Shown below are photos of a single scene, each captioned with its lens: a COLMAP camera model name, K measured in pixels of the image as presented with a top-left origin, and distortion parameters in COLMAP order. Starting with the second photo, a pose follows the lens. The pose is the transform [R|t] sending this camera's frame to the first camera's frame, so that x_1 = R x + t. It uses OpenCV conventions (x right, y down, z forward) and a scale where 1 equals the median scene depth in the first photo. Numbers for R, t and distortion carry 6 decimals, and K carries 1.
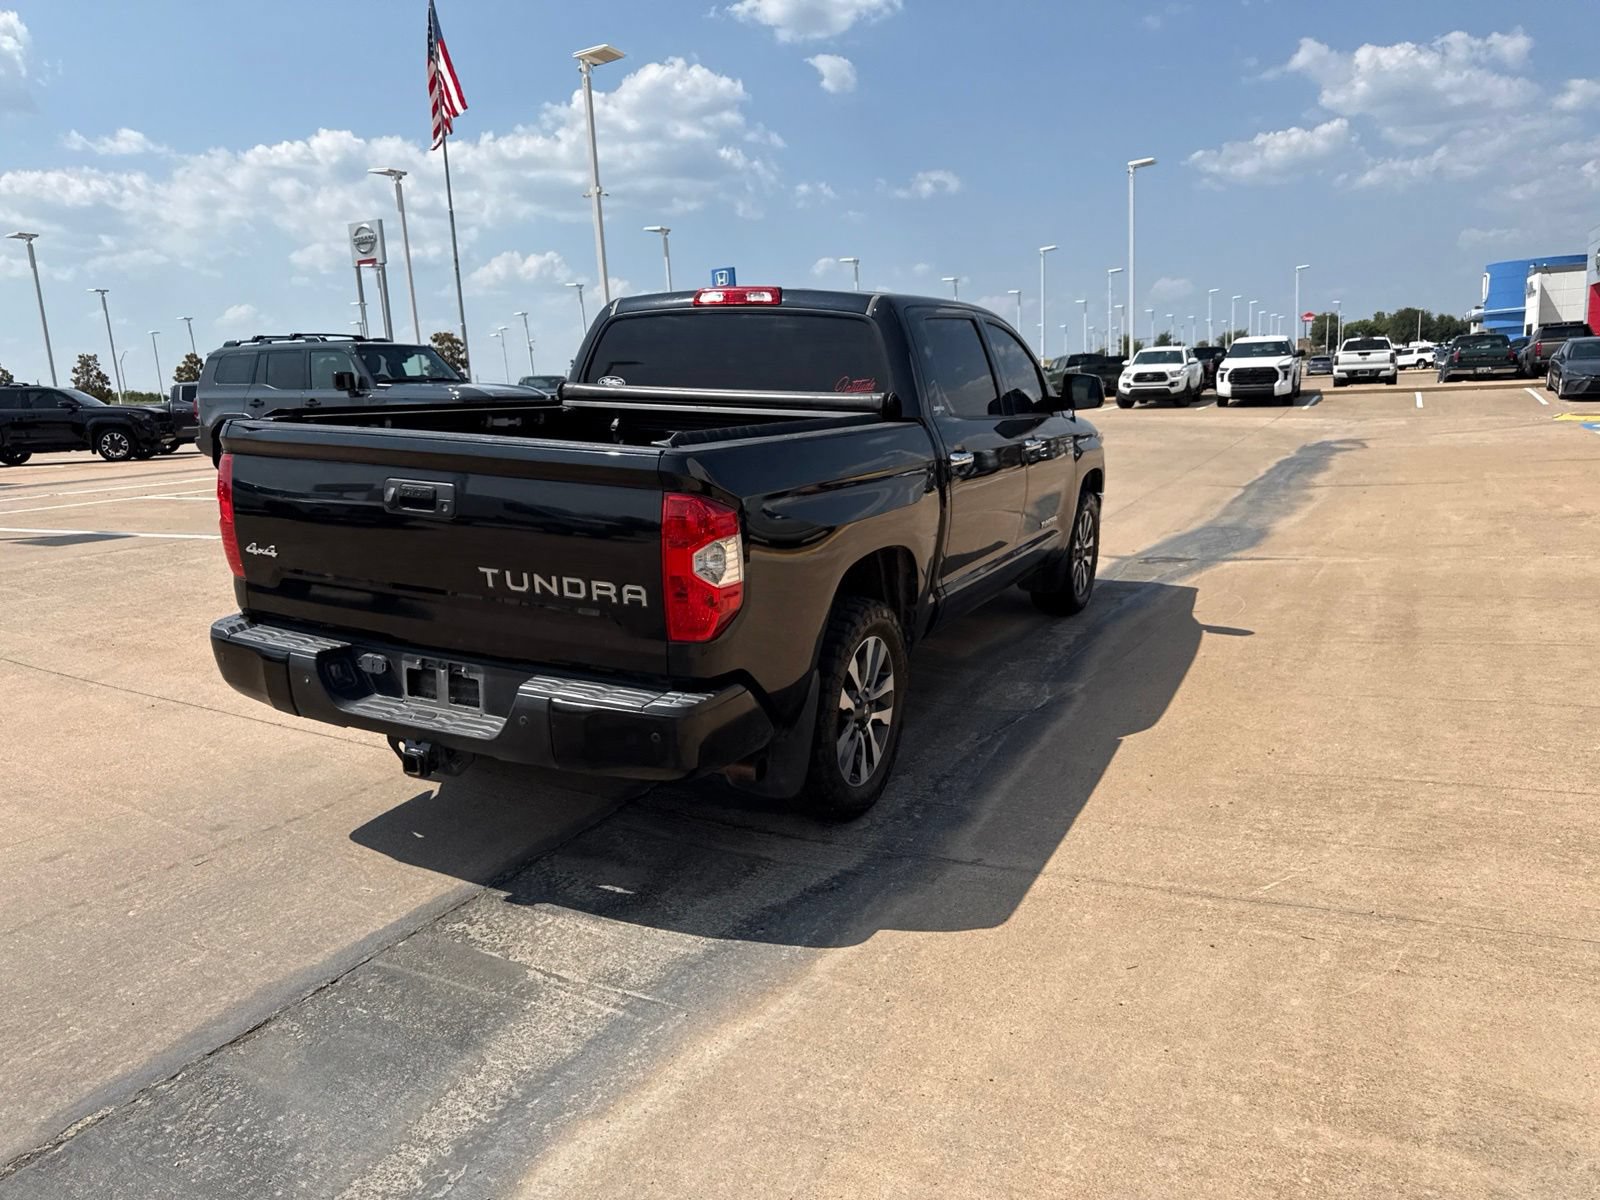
lens RADIAL K [[1142.8, 0, 794.9], [0, 1142.8, 599.0], [0, 0, 1]] dist [0.014098, -0.017801]
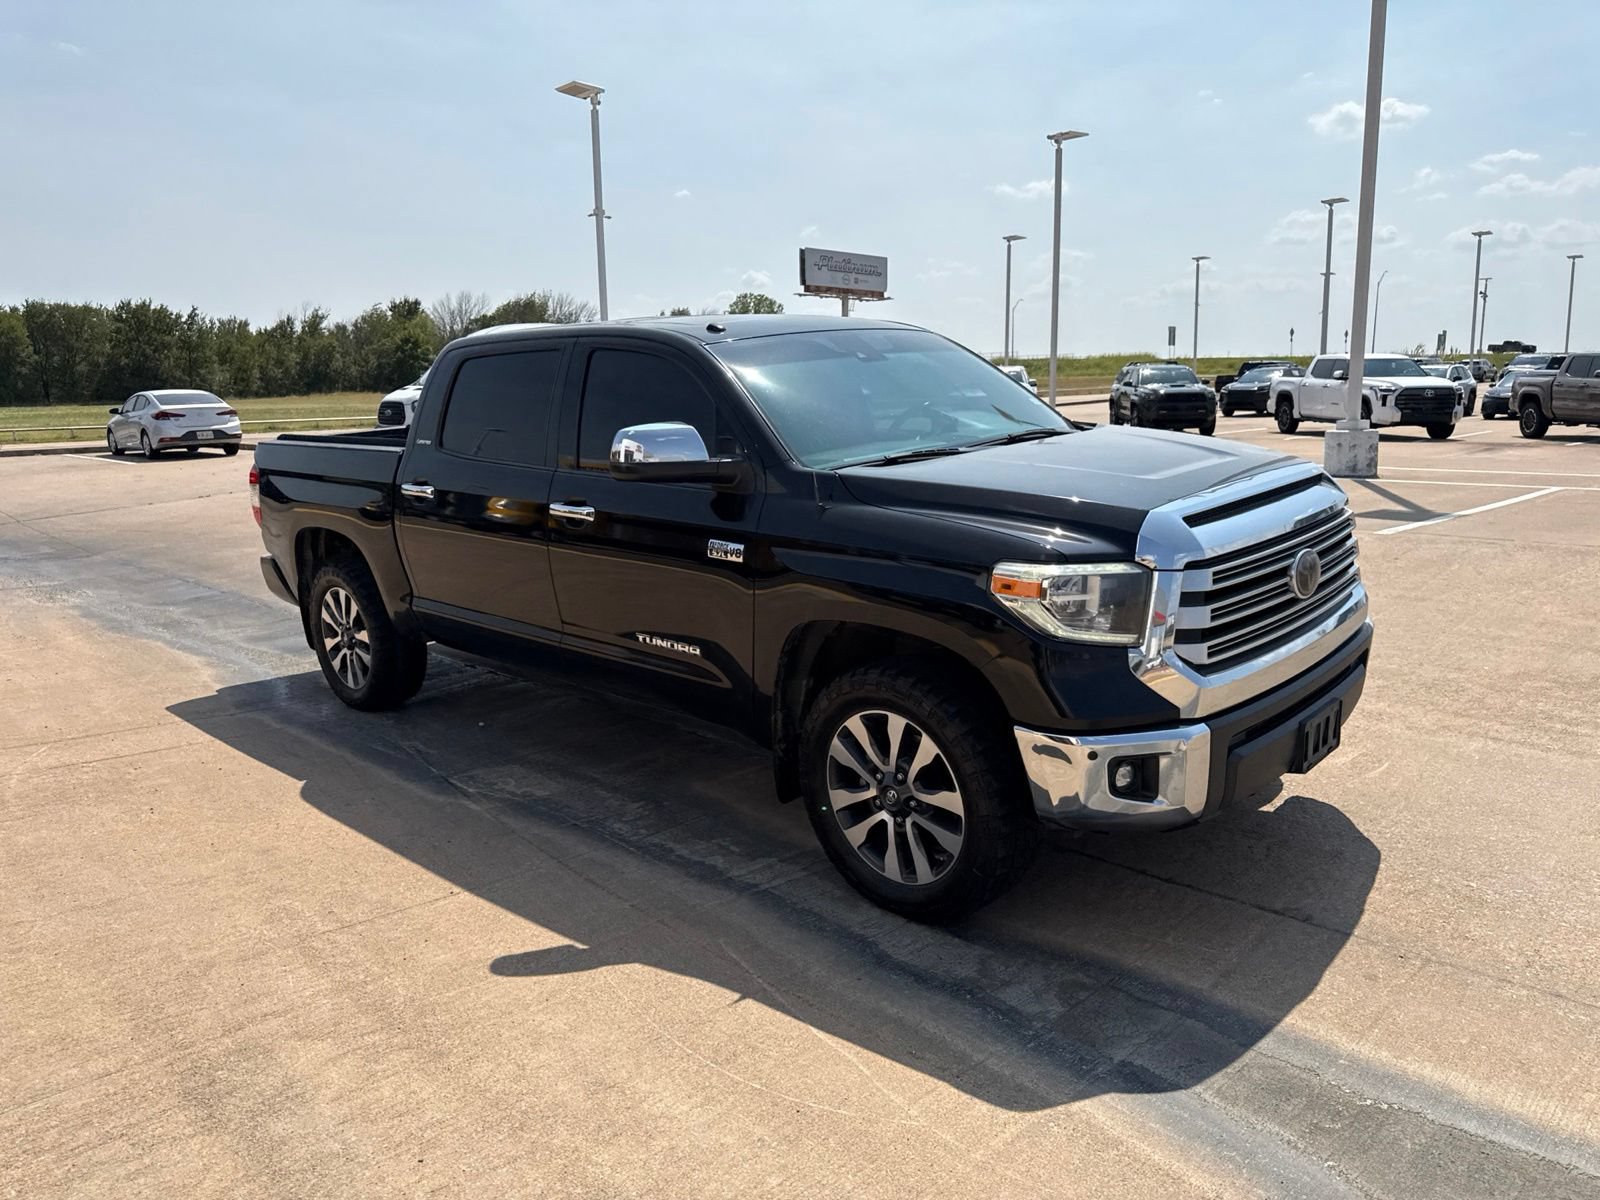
lens RADIAL K [[1145.2, 0, 795.8], [0, 1145.2, 582.9], [0, 0, 1]] dist [0.017511, -0.020078]
pose [[-0.313967, 0.200187, -0.928089, 1.168368], [-0.148138, 0.955218, 0.256153, -0.409350], [0.937806, 0.217909, -0.270252, 1.815137]]
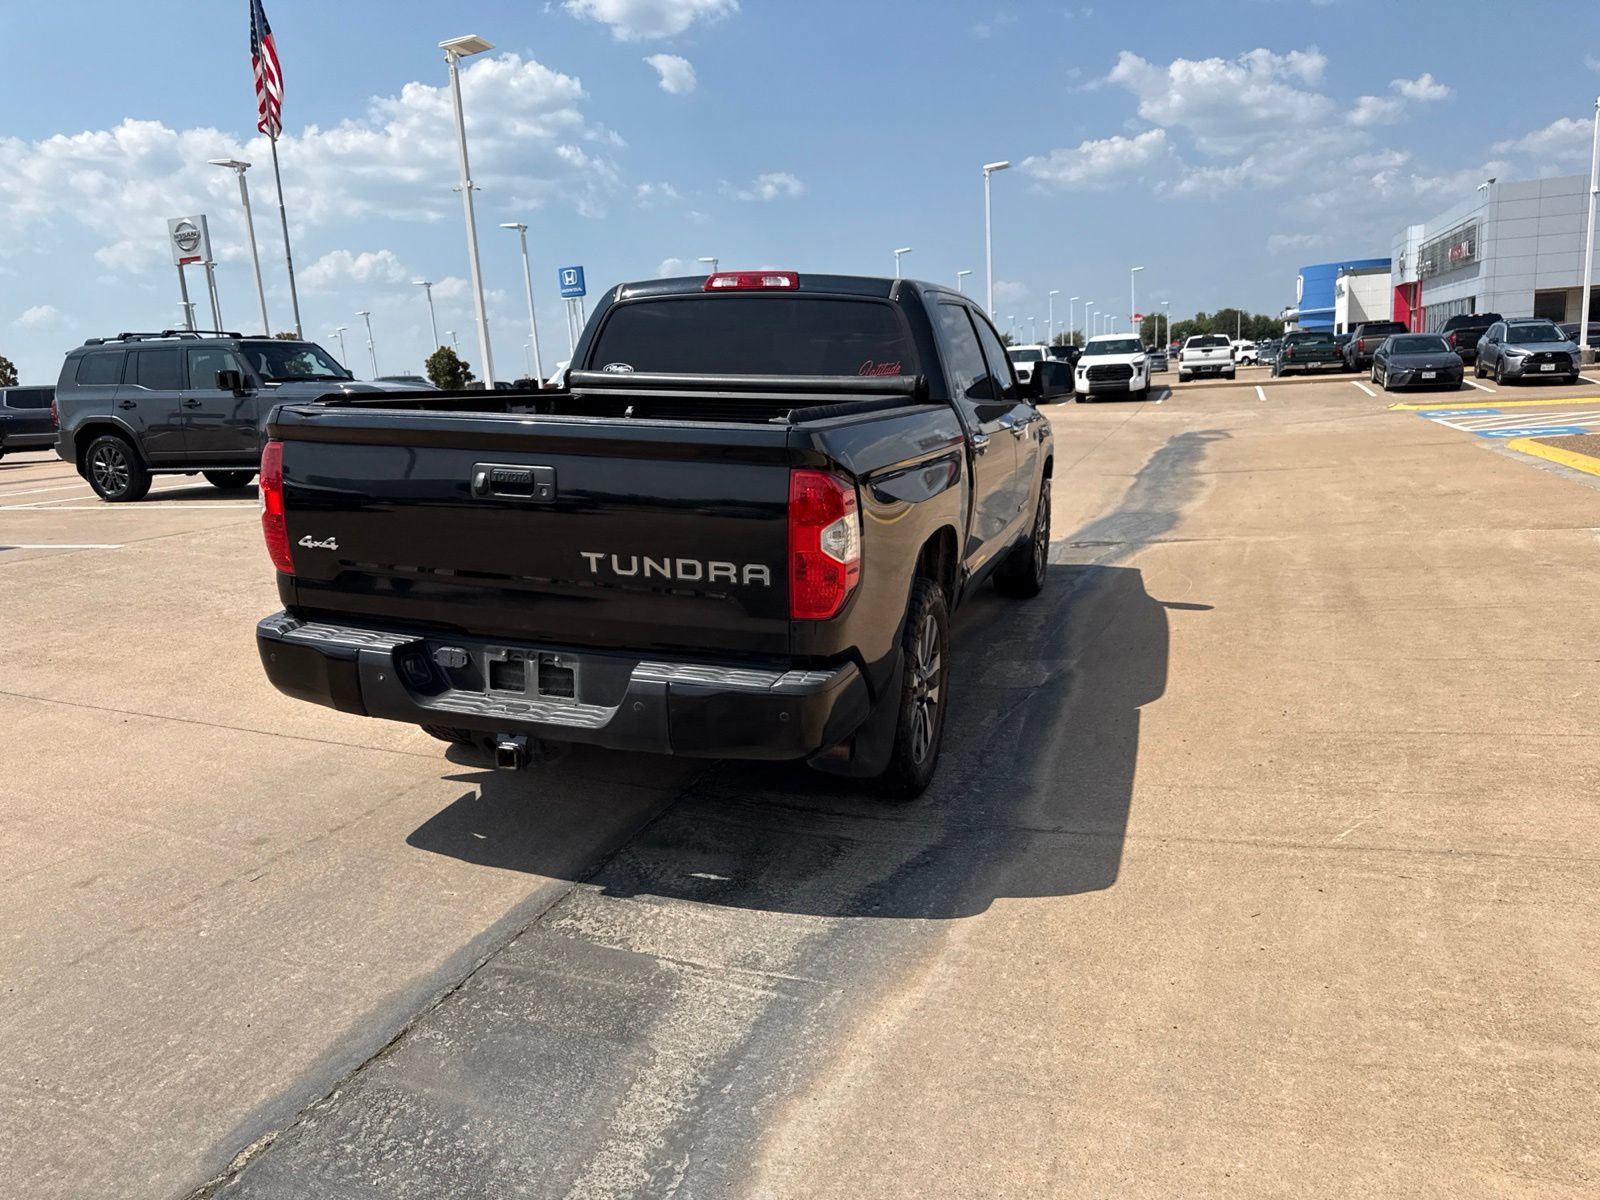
lens RADIAL K [[1142.8, 0, 794.9], [0, 1142.8, 599.0], [0, 0, 1]] dist [0.014098, -0.017801]
pose [[0.991619, -0.031948, 0.125181, -0.165245], [0.032062, 0.999485, 0.001101, 0.012936], [-0.125151, 0.002922, 0.992133, 0.011013]]
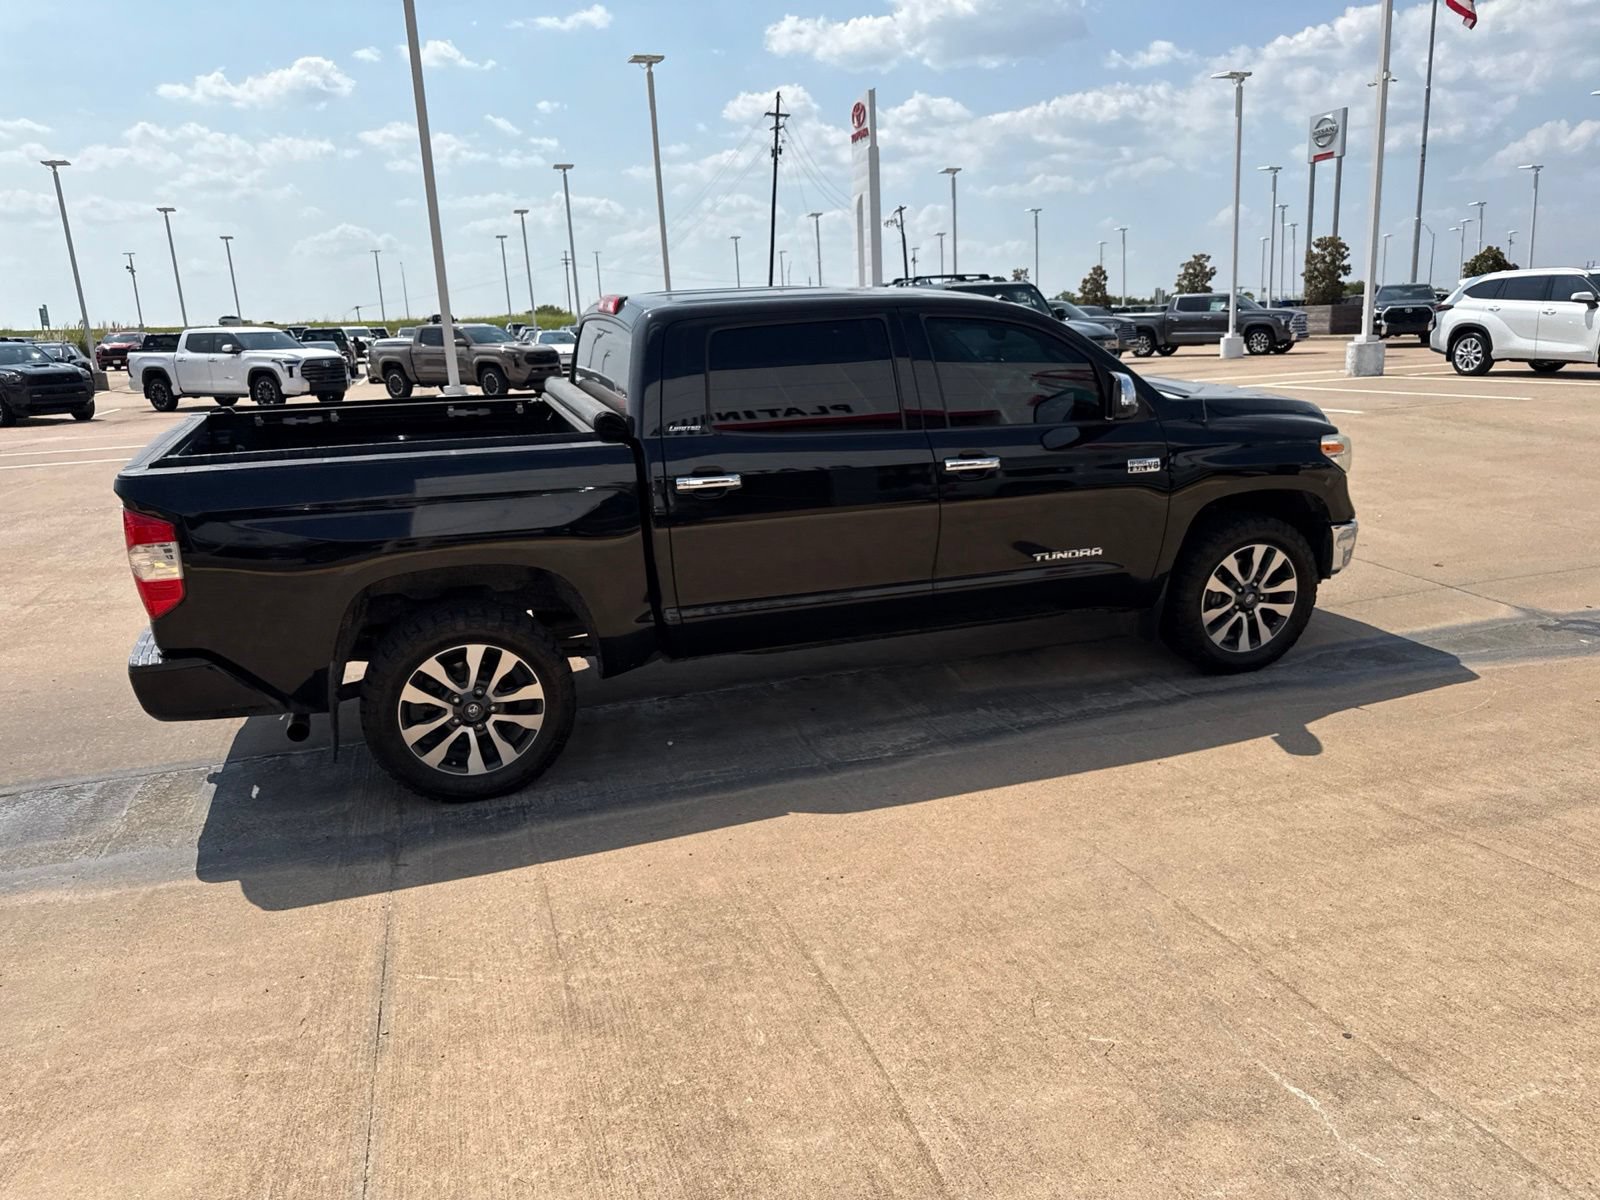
lens RADIAL K [[1142.0, 0, 794.7], [0, 1142.0, 604.5], [0, 0, 1]] dist [0.009707, -0.012282]
pose [[0.703552, 0.179312, -0.687650, 0.958738], [-0.118316, 0.983693, 0.135457, -0.176306], [0.700726, -0.013941, 0.713295, 0.409373]]
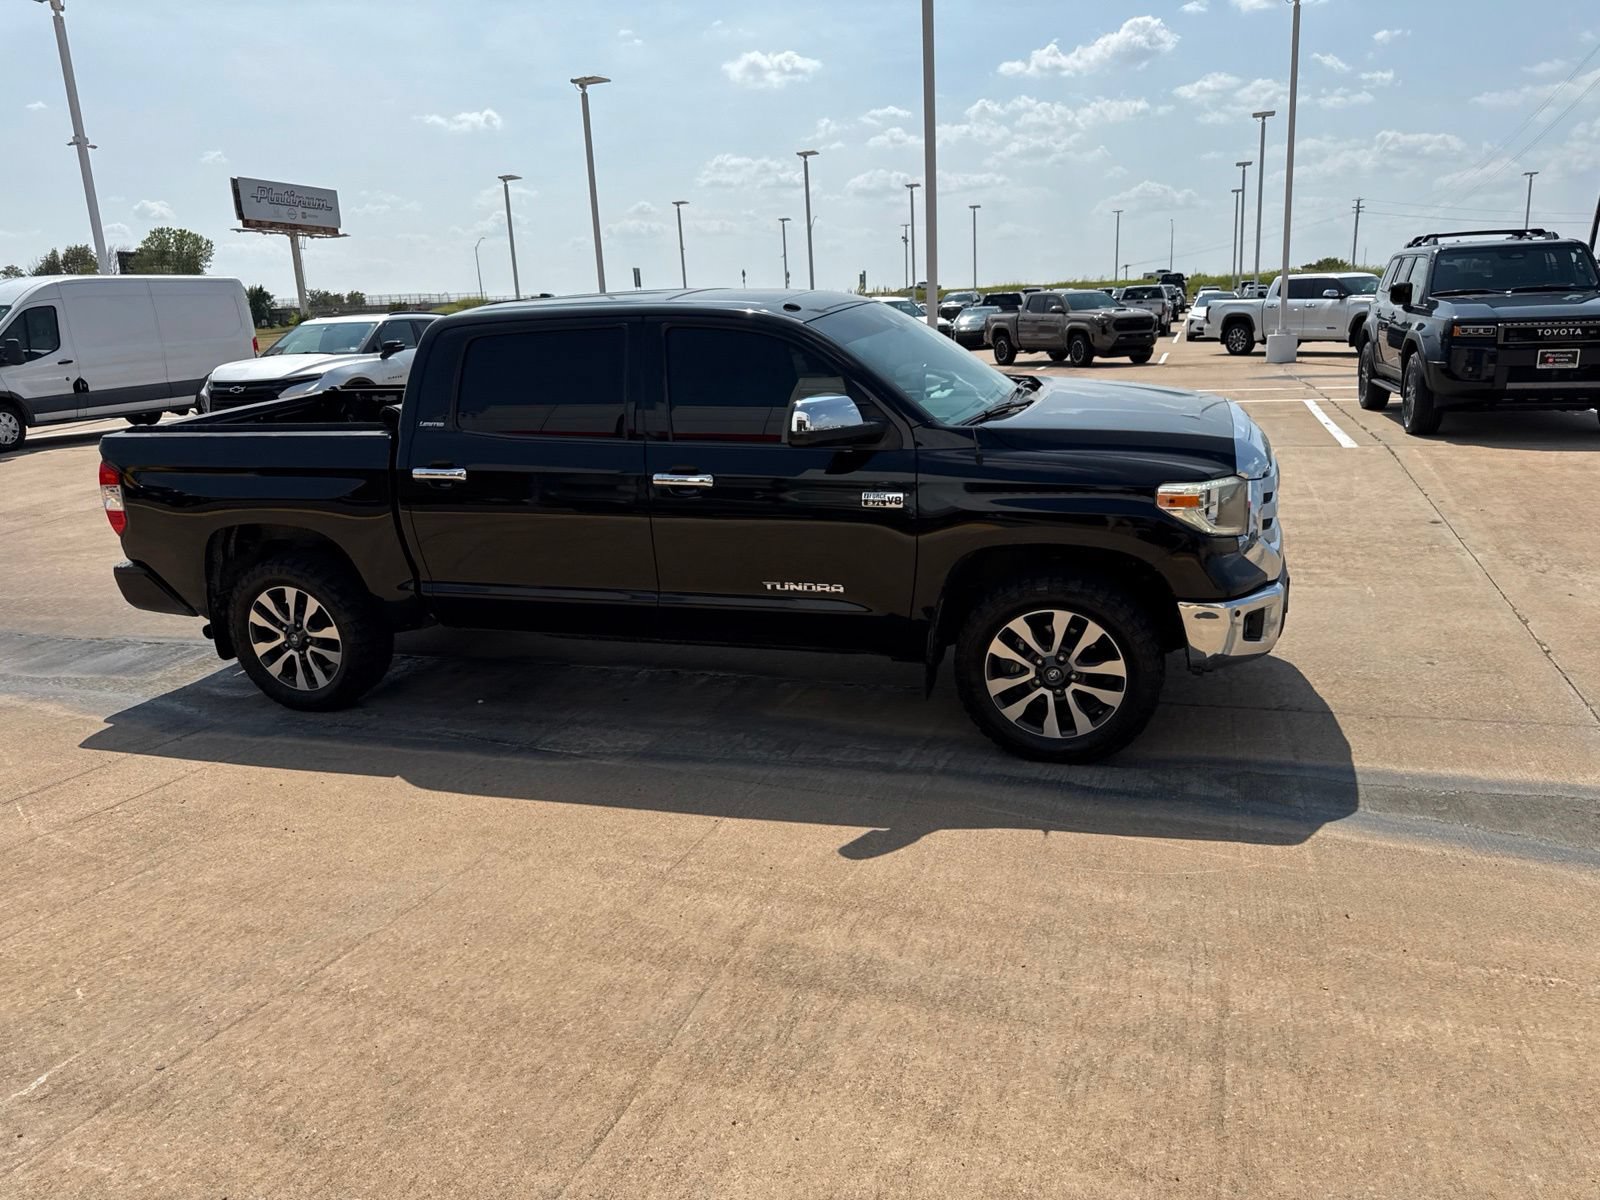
lens RADIAL K [[1143.4, 0, 797.6], [0, 1143.4, 601.0], [0, 0, 1]] dist [0.017320, -0.021747]
pose [[0.138465, 0.271790, -0.952343, 1.378332], [-0.145472, 0.956757, 0.251899, -0.363452], [0.979625, 0.103660, 0.172016, 1.274260]]
